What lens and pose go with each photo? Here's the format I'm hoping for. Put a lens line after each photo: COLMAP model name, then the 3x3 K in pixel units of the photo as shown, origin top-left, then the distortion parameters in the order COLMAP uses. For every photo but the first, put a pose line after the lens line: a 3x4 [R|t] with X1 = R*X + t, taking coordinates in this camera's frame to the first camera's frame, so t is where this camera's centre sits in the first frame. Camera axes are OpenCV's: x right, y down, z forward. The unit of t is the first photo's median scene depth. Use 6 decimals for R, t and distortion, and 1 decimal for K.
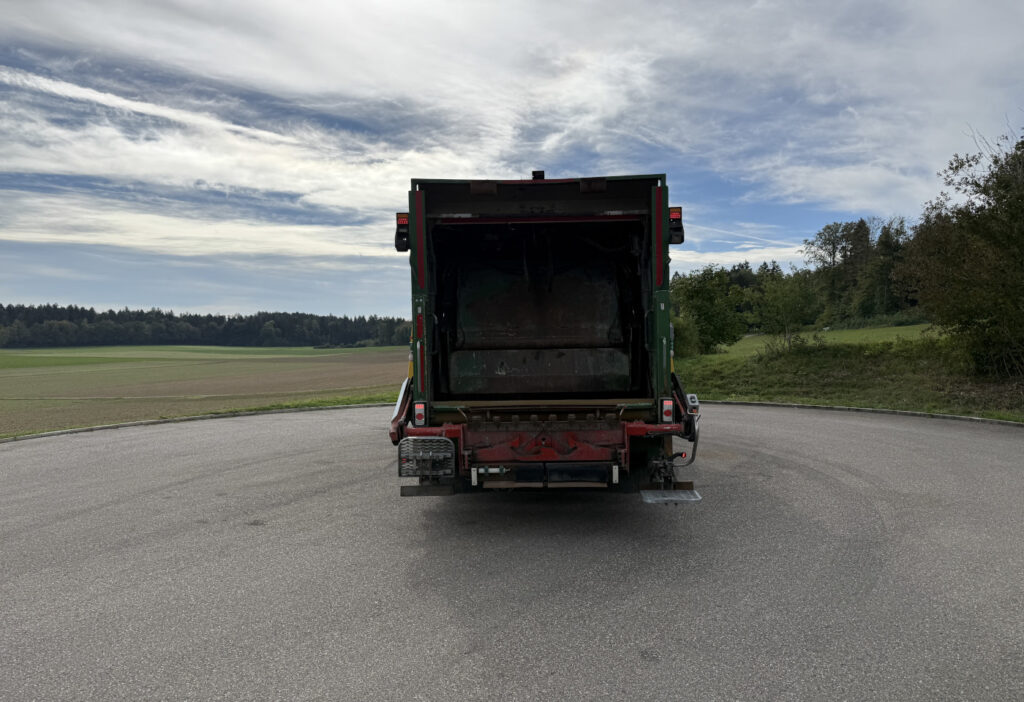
lens RADIAL K [[739.8, 0, 512.0], [0, 739.8, 351.0], [0, 0, 1]] dist [0.057511, -0.075300]
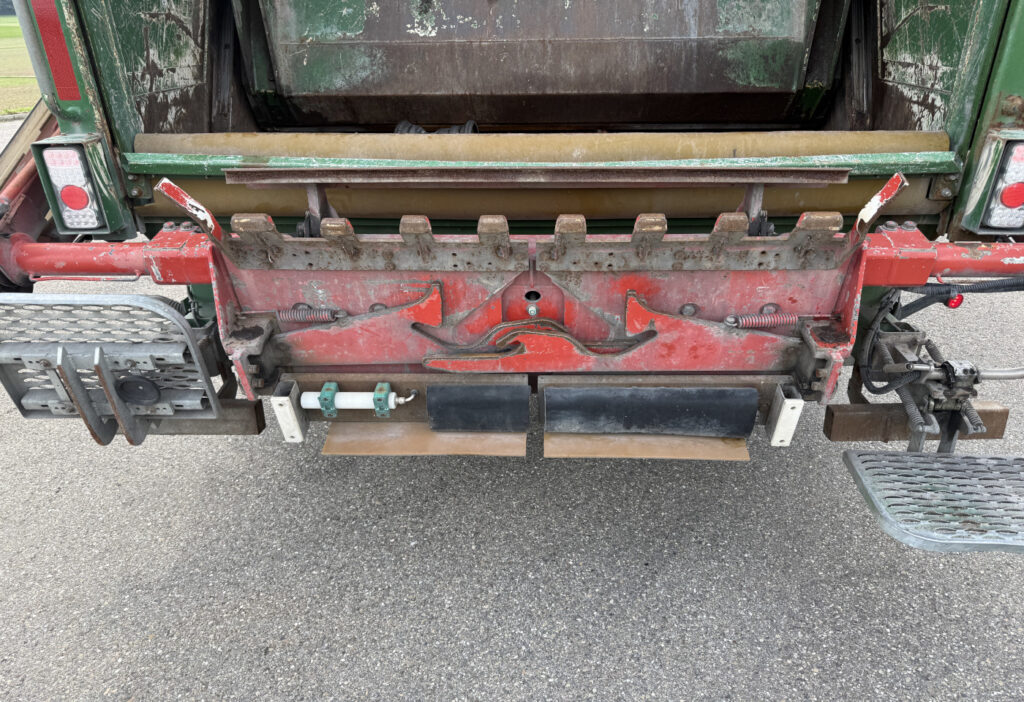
lens RADIAL K [[739.8, 0, 512.0], [0, 739.8, 351.0], [0, 0, 1]] dist [0.057511, -0.075300]
pose [[0.999695, 0.016991, -0.017912, 0.040479], [-0.008188, 0.912636, 0.408691, 0.027548], [0.023291, -0.408420, 0.912497, 0.748843]]
